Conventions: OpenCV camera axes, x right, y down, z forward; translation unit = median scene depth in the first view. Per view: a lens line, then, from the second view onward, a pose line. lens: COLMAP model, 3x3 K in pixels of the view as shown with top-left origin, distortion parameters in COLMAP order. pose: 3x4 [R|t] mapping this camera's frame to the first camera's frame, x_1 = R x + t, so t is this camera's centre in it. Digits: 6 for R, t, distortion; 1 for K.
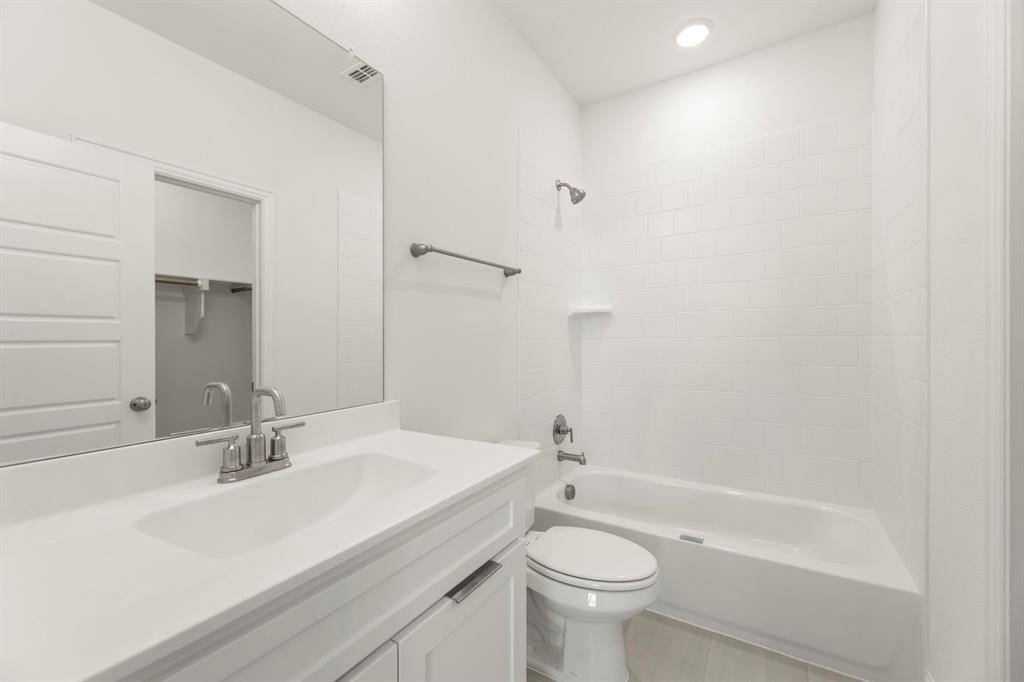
lens RADIAL K [[416.9, 0, 509.4], [0, 416.9, 341.6], [0, 0, 1]] dist [0.003424, 0.000280]
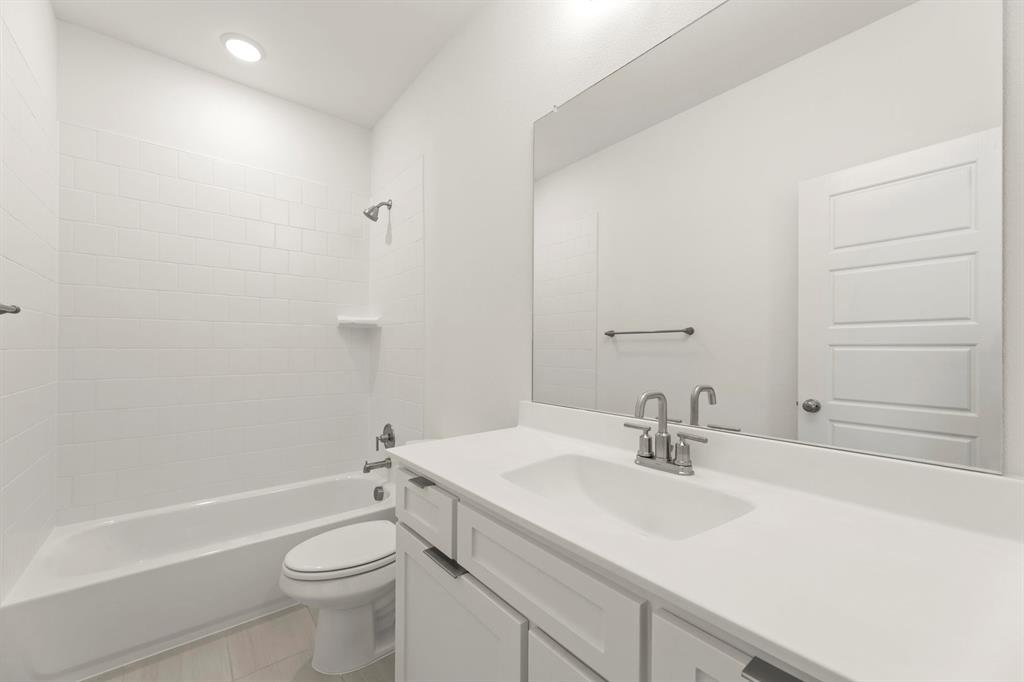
lens RADIAL K [[416.9, 0, 509.1], [0, 416.9, 343.2], [0, 0, 1]] dist [0.003424, 0.000280]
pose [[-0.338458, 0.005812, -0.940964, 0.378290], [-0.000451, 0.999980, 0.006339, -0.016989], [0.940982, 0.002570, -0.338448, 0.636788]]
